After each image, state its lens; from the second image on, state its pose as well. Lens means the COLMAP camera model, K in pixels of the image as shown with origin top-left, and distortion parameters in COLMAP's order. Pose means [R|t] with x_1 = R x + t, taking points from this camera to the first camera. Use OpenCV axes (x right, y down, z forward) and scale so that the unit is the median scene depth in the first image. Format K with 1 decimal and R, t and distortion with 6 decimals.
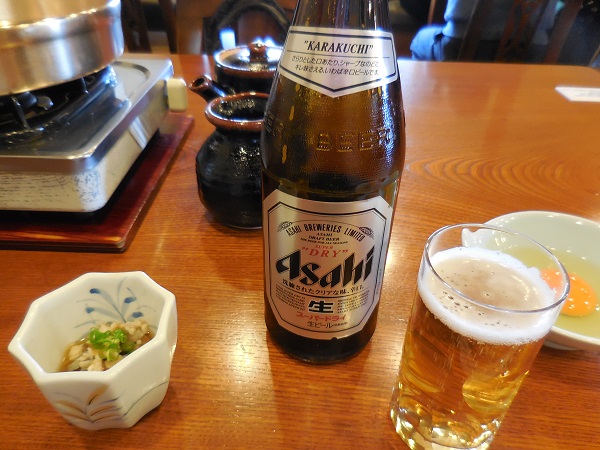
lens RADIAL K [[451.3, 0, 296.3], [0, 451.3, 225.9], [0, 0, 1]] dist [0.002160, 0.005366]
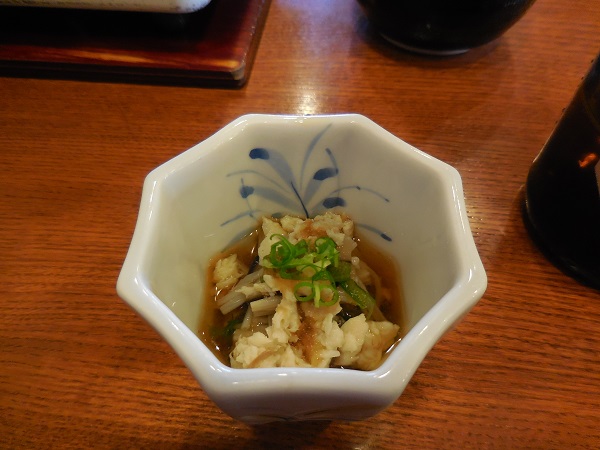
lens RADIAL K [[451.3, 0, 301.1], [0, 451.3, 225.4], [0, 0, 1]] dist [0.002160, 0.005366]
pose [[0.996639, 0.043919, -0.069151, -0.354544], [-0.020944, 0.952694, 0.303207, 0.069245], [0.079197, -0.300740, 0.950412, 0.513252]]
